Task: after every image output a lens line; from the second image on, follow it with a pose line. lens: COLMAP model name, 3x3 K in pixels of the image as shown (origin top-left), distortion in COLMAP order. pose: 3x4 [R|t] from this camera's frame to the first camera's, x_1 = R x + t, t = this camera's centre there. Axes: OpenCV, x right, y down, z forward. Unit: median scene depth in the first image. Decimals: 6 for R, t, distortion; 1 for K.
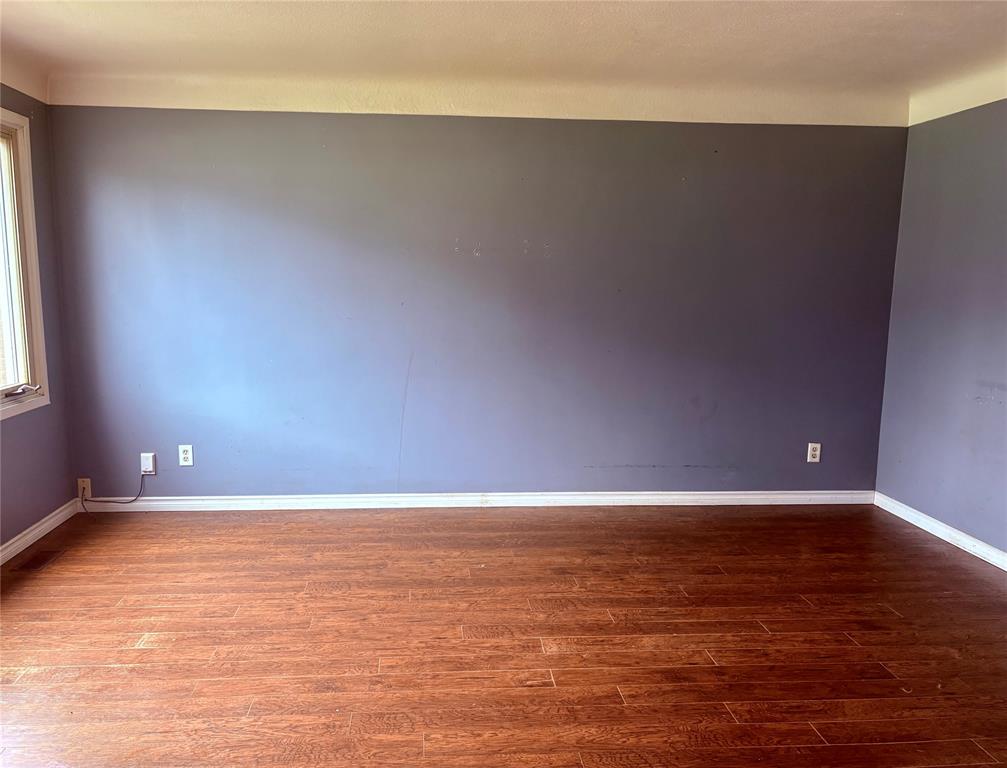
lens RADIAL K [[796.1, 0, 503.5], [0, 796.1, 384.0], [0, 0, 1]] dist [0.052013, -0.006964]
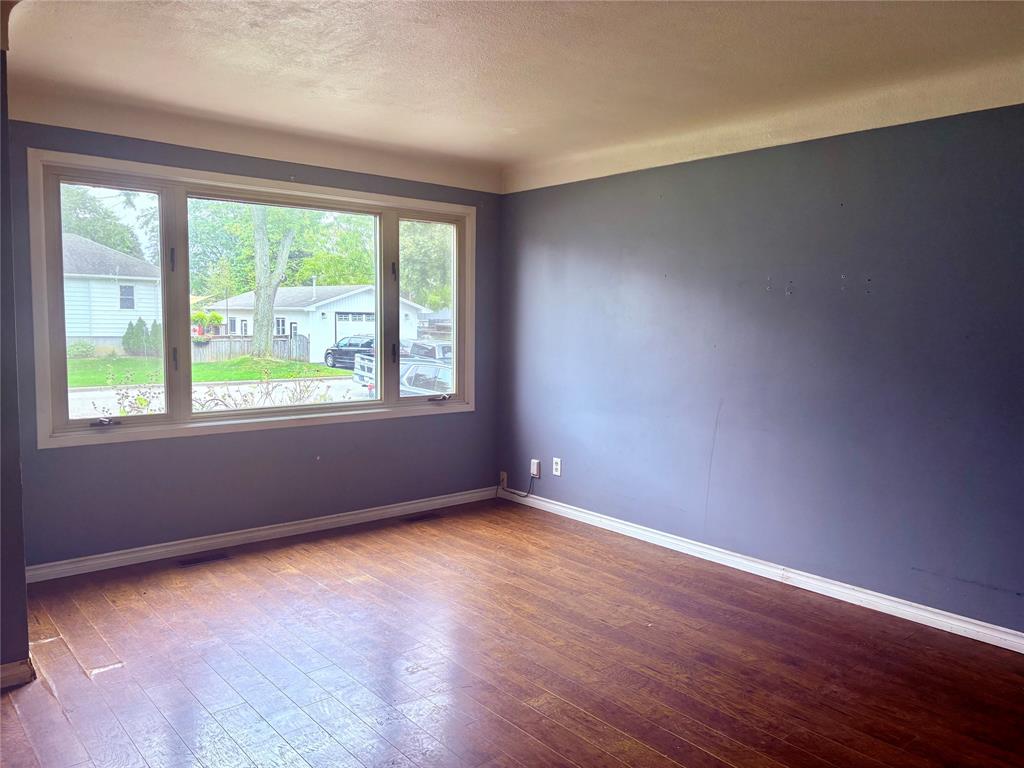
lens RADIAL K [[784.6, 0, 513.4], [0, 784.6, 362.1], [0, 0, 1]] dist [0.069546, -0.082374]
pose [[0.590245, 0.048945, -0.805739, 0.564798], [-0.115442, 0.993018, -0.024246, -0.033624], [0.798927, 0.107328, 0.591774, 0.269923]]
